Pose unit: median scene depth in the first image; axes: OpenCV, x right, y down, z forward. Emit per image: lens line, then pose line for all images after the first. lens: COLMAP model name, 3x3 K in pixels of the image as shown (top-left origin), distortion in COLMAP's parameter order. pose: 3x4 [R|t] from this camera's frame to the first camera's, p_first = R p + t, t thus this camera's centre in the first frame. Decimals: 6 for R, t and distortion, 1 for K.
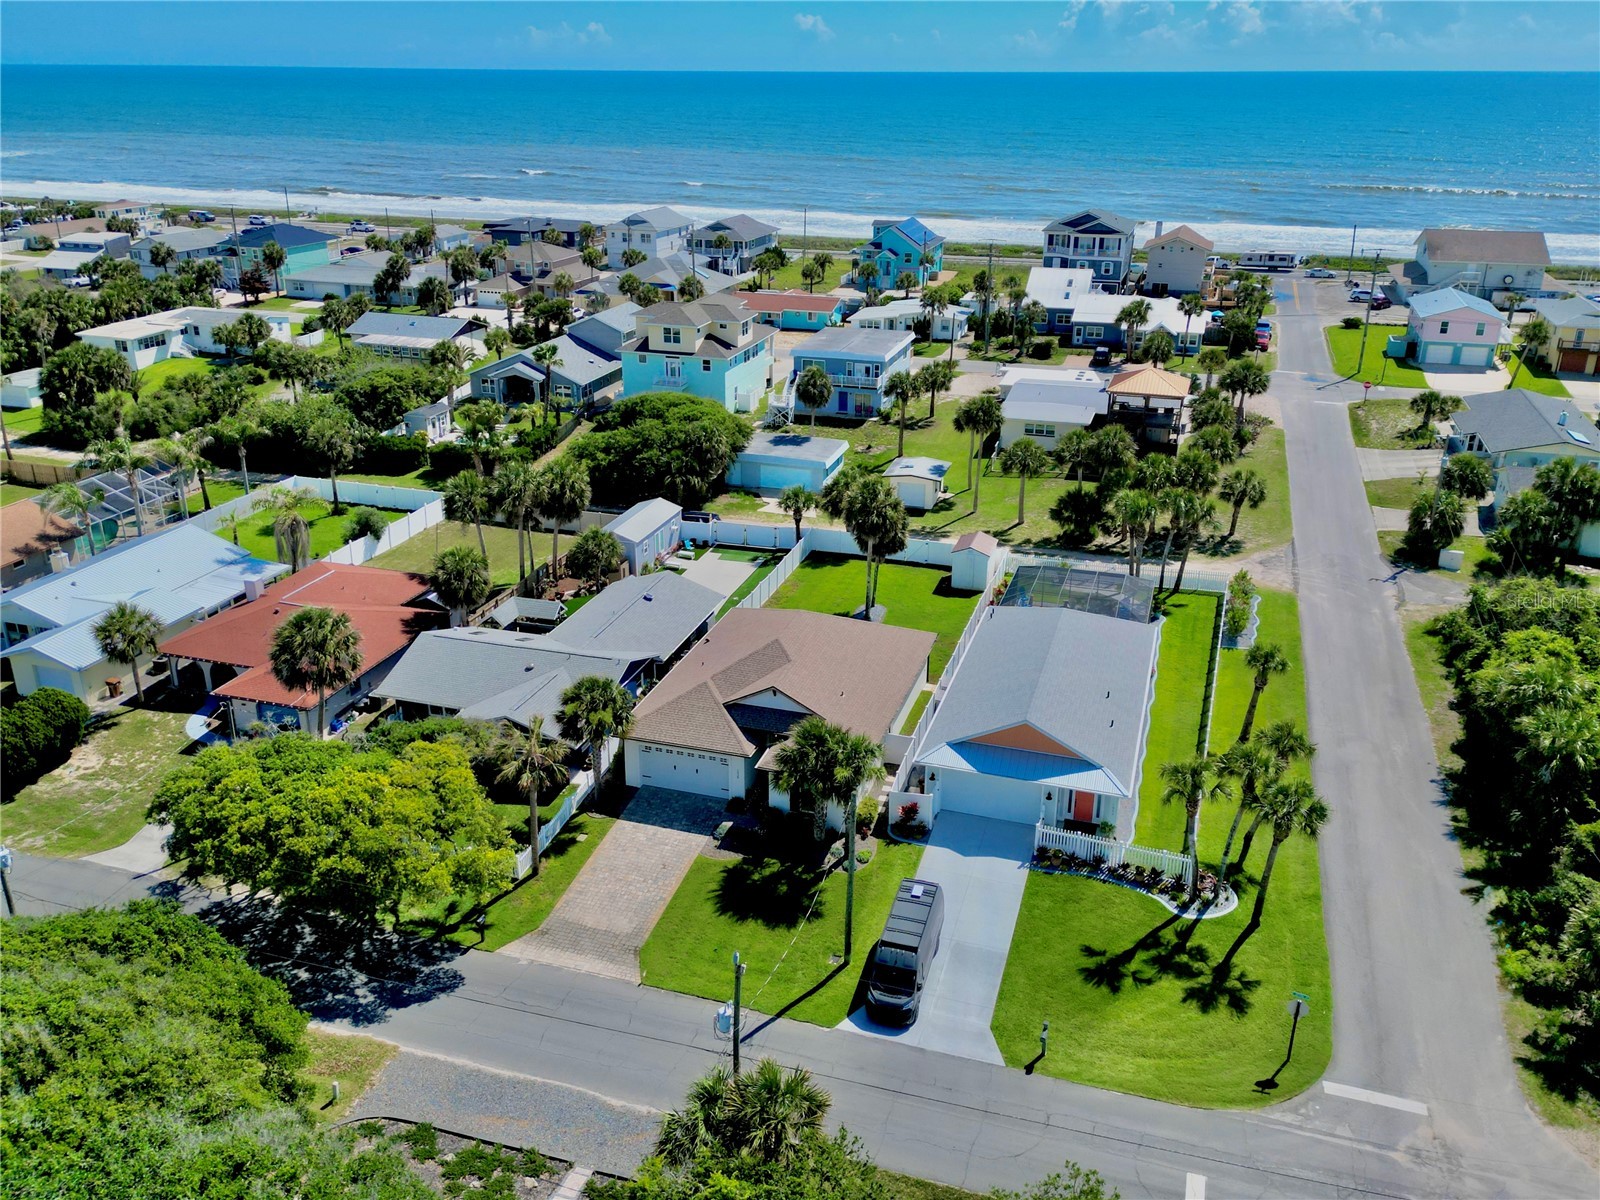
lens RADIAL K [[1302.9, 0, 800.9], [0, 1302.9, 575.5], [0, 0, 1]] dist [0.079900, -0.090297]
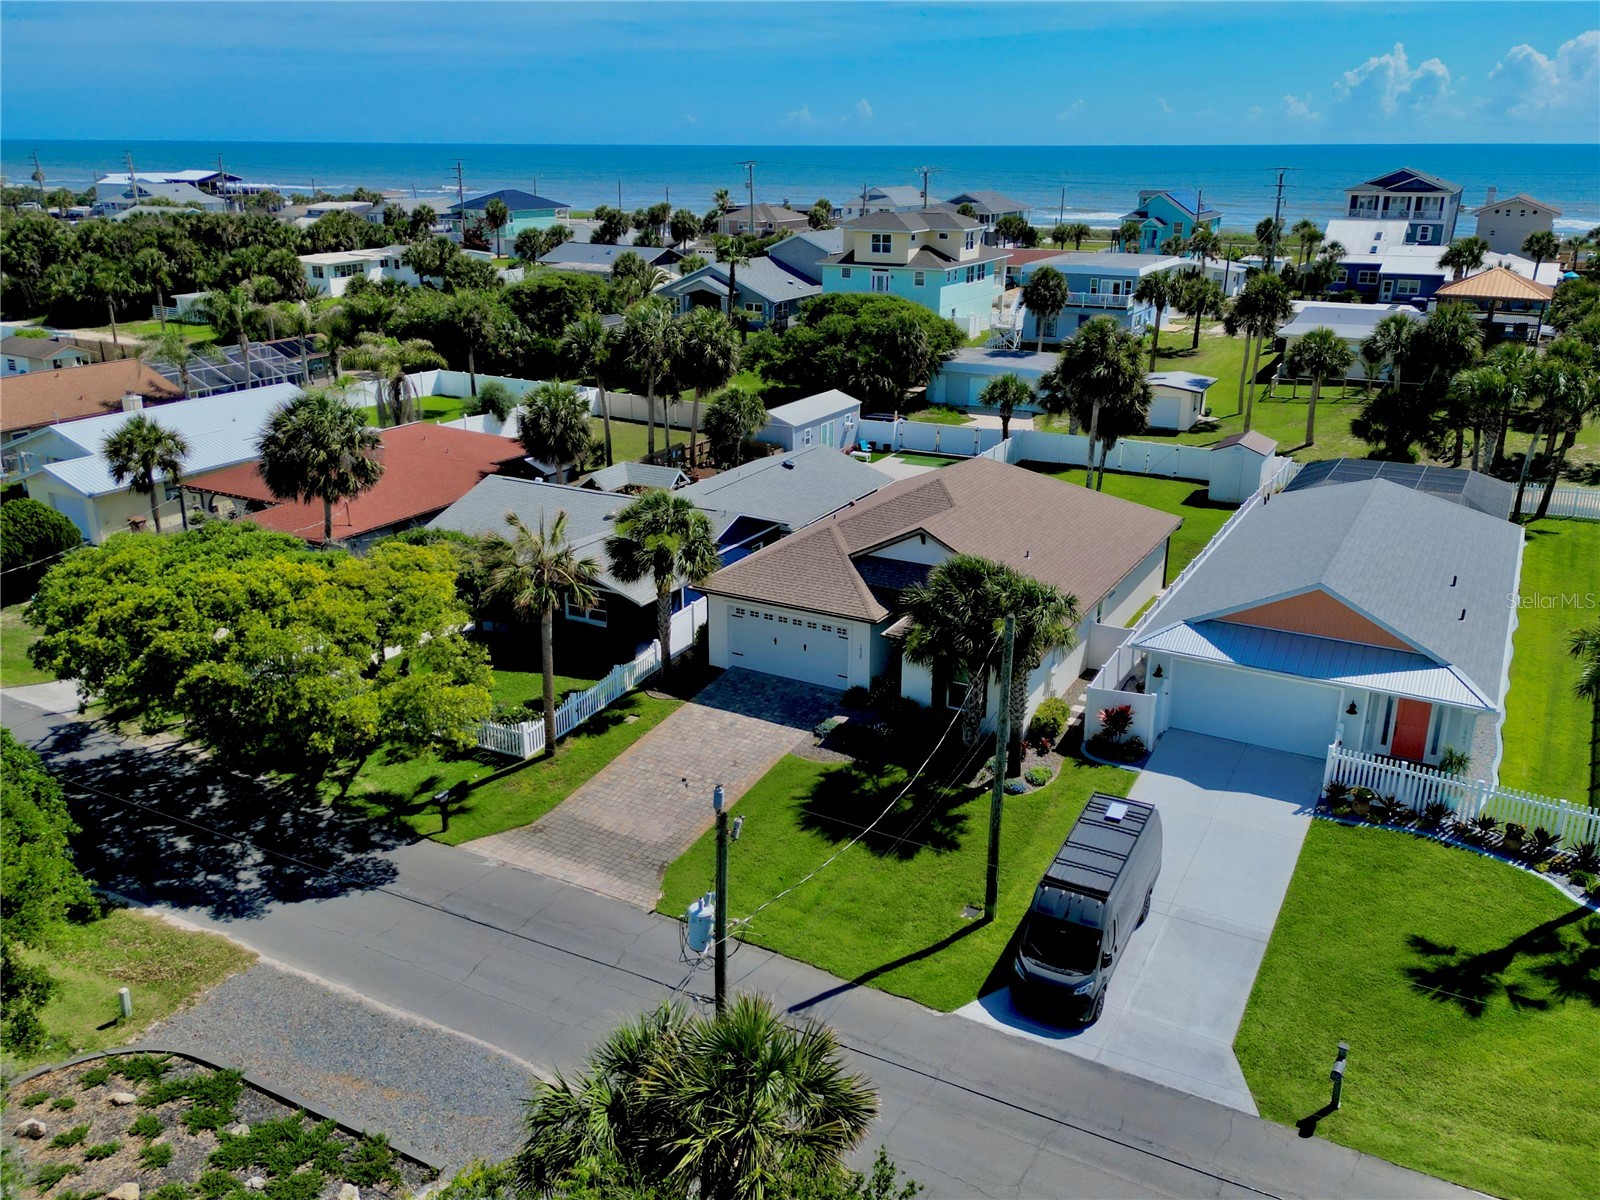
lens RADIAL K [[1302.9, 0, 799.9], [0, 1302.9, 584.1], [0, 0, 1]] dist [0.079900, -0.090297]
pose [[0.980213, 0.059095, -0.188920, 0.046142], [-0.067357, 0.997020, -0.037612, 0.144529], [0.186134, 0.049593, 0.981272, 0.324293]]
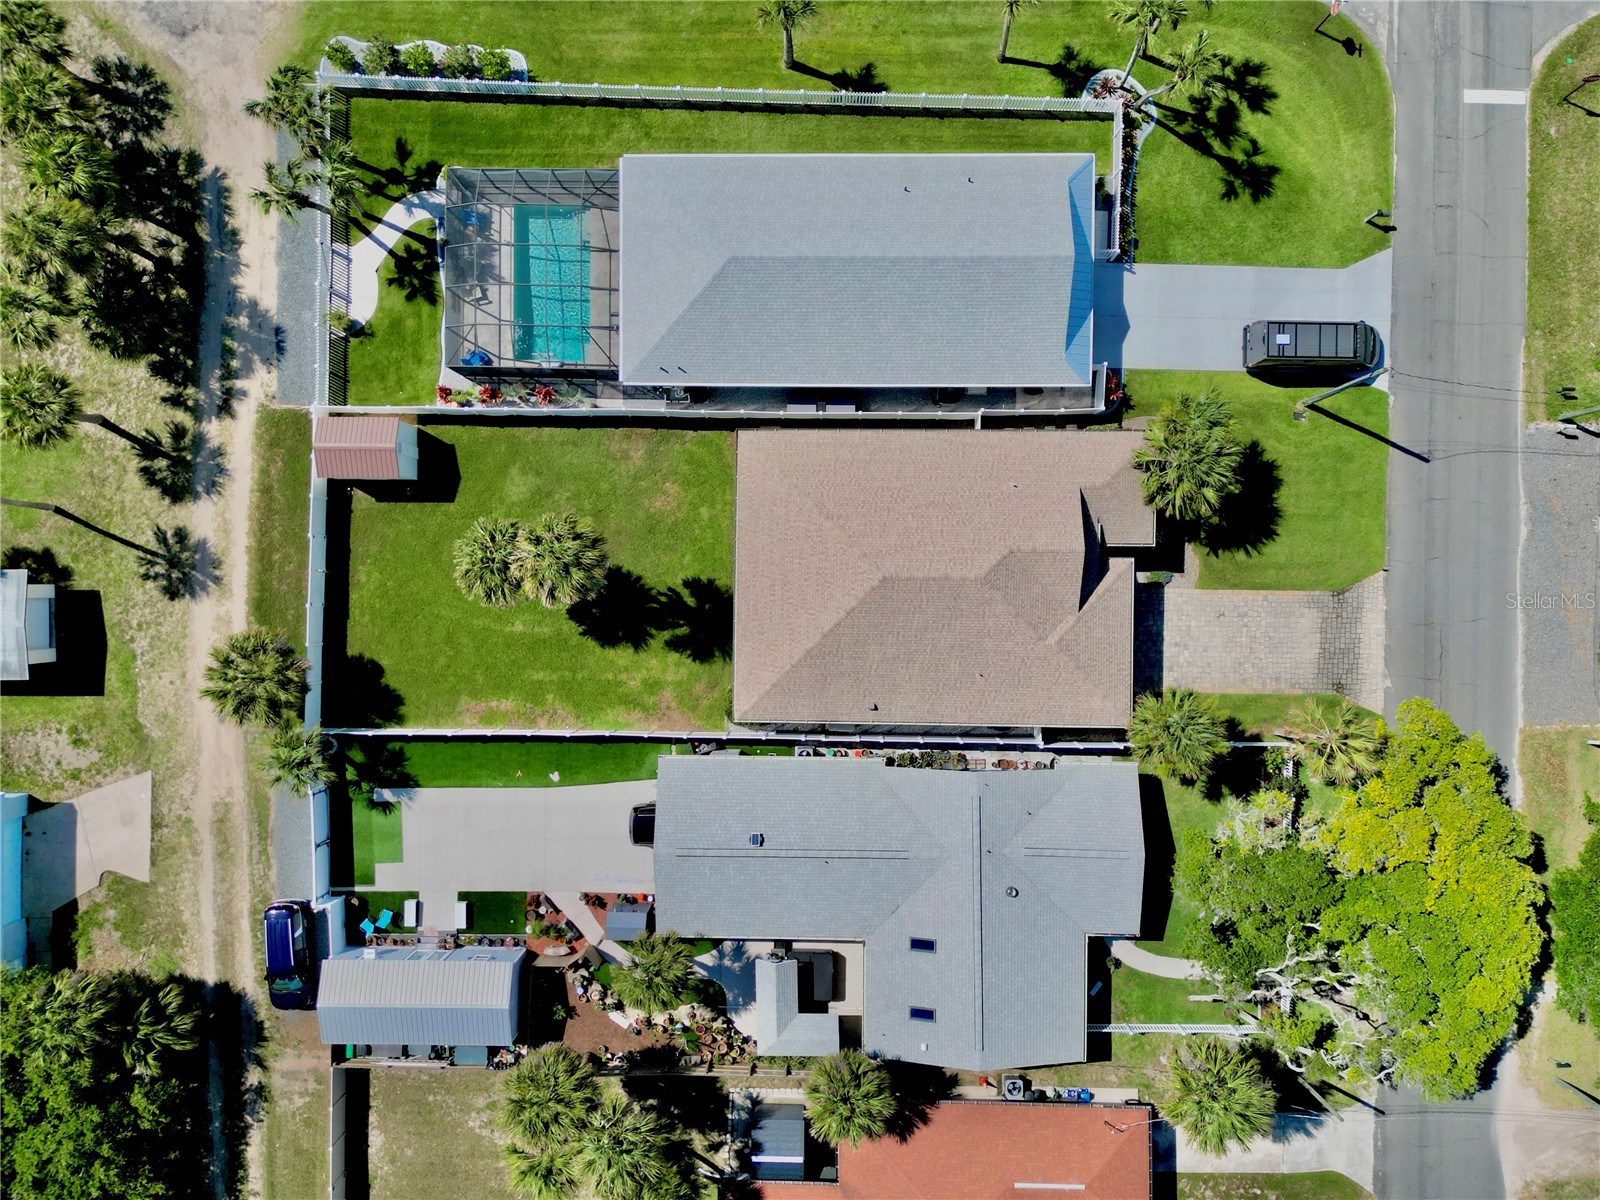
lens RADIAL K [[1302.9, 0, 787.4], [0, 1302.9, 595.7], [0, 0, 1]] dist [0.079900, -0.090297]
pose [[-0.292370, -0.956290, 0.005481, 0.001151], [0.371557, -0.108313, 0.922070, -0.777823], [-0.881173, 0.271622, 0.386984, 0.847083]]
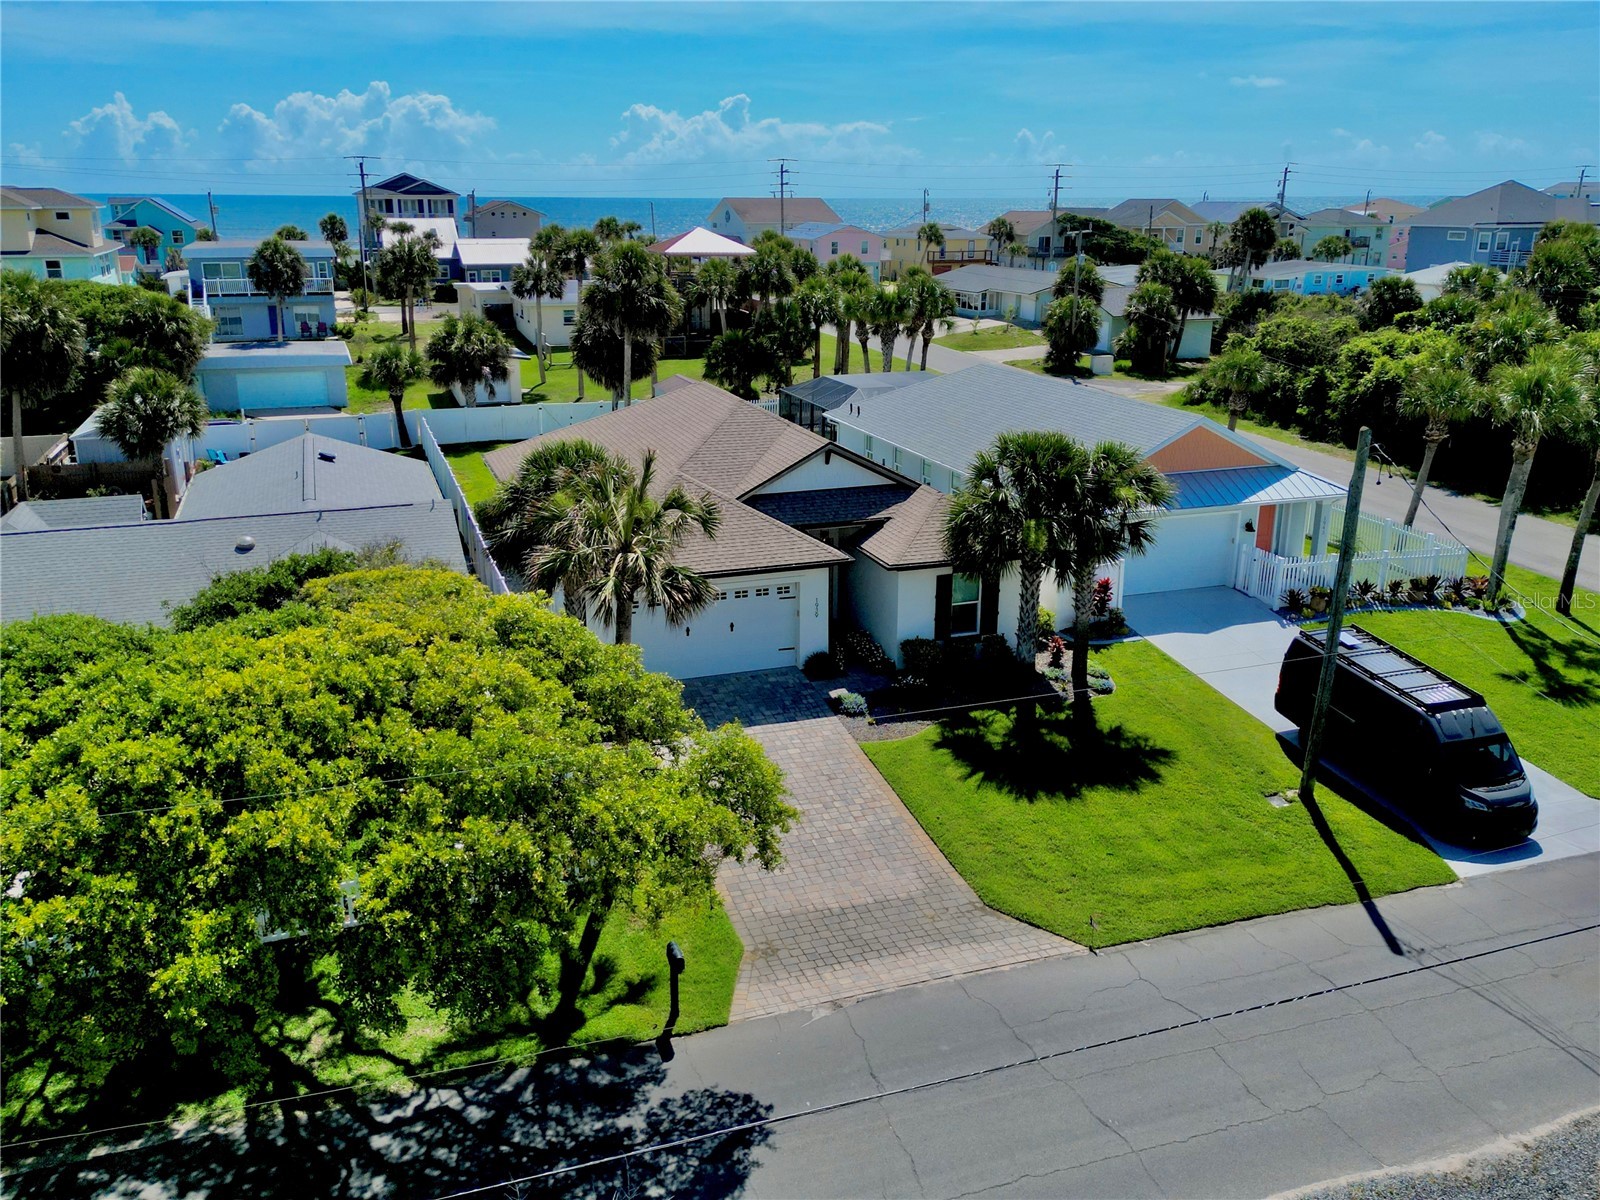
lens RADIAL K [[1302.9, 0, 792.9], [0, 1302.9, 588.0], [0, 0, 1]] dist [0.079900, -0.090297]
pose [[0.801089, -0.177548, 0.571606, -0.357949], [0.219238, 0.975662, -0.004203, 0.144425], [-0.556949, 0.128684, 0.820517, 0.565318]]
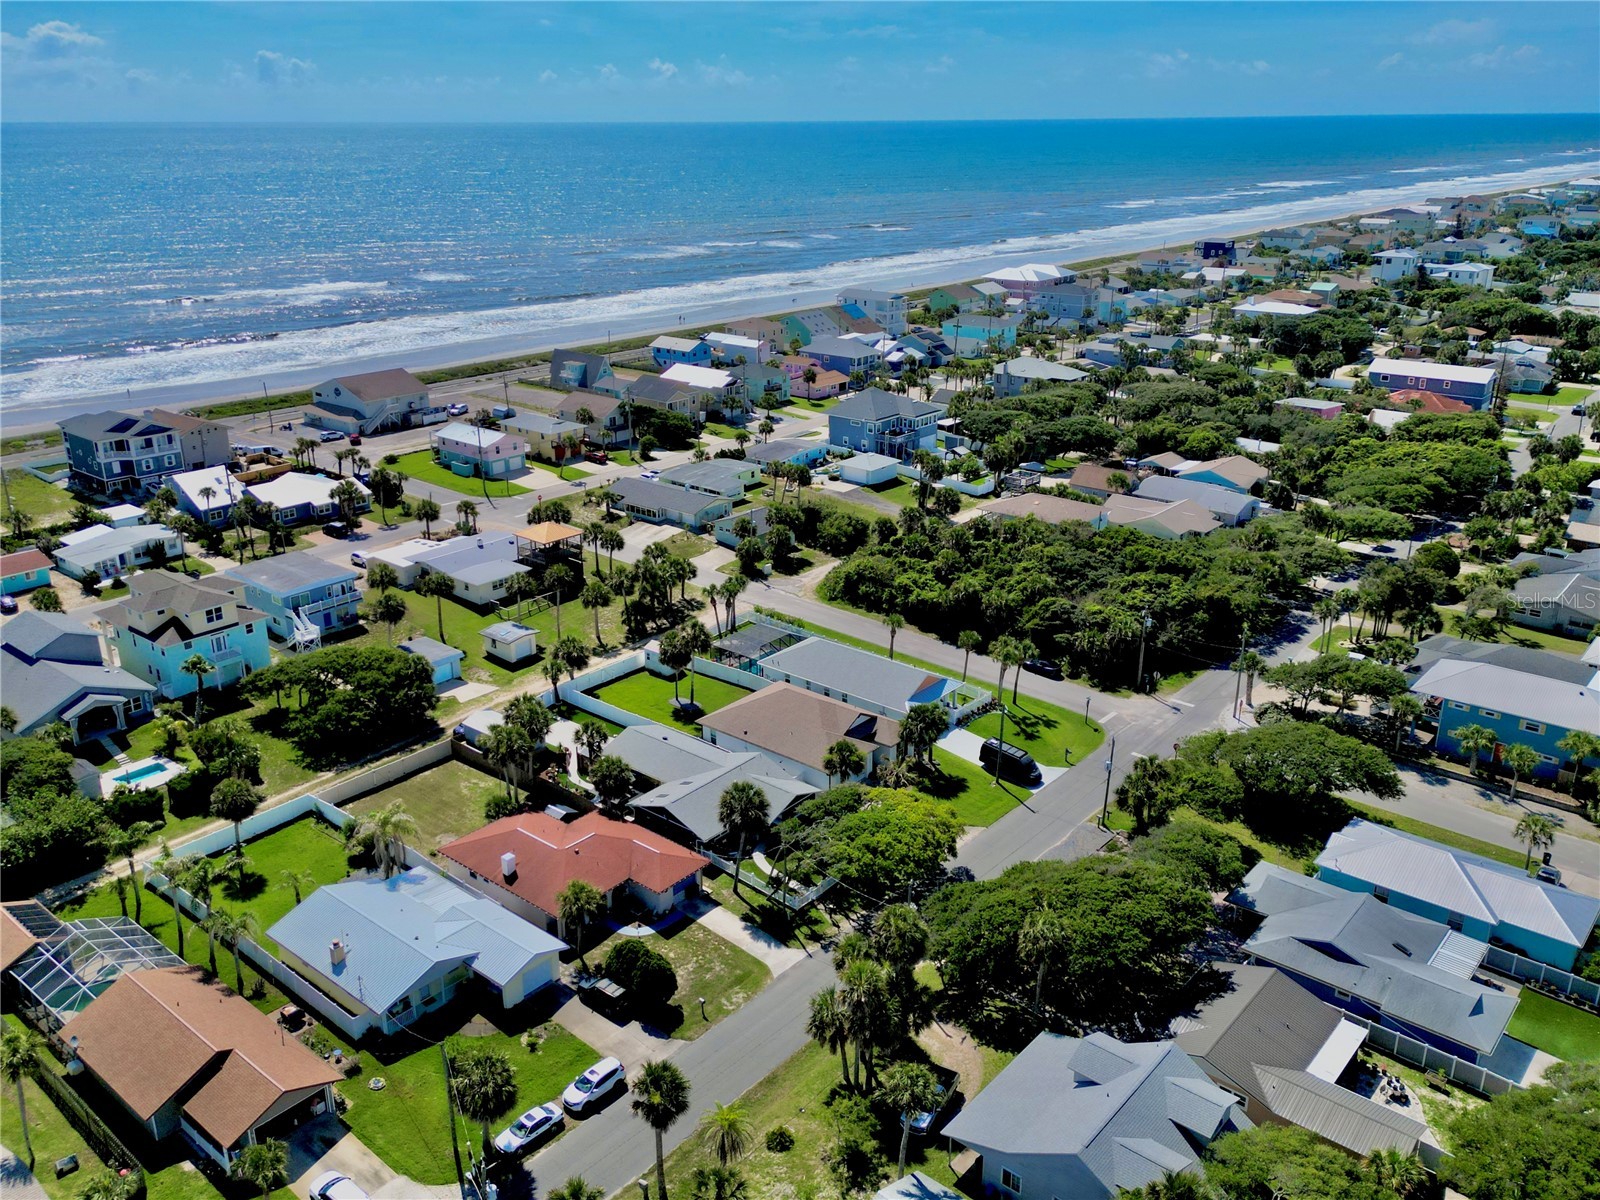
lens RADIAL K [[1302.9, 0, 794.6], [0, 1302.9, 594.7], [0, 0, 1]] dist [0.079900, -0.090297]
pose [[0.388102, -0.322431, 0.863374, -1.691097], [0.338395, 0.921225, 0.191921, -0.486606], [-0.857243, 0.217677, 0.466638, 0.131305]]
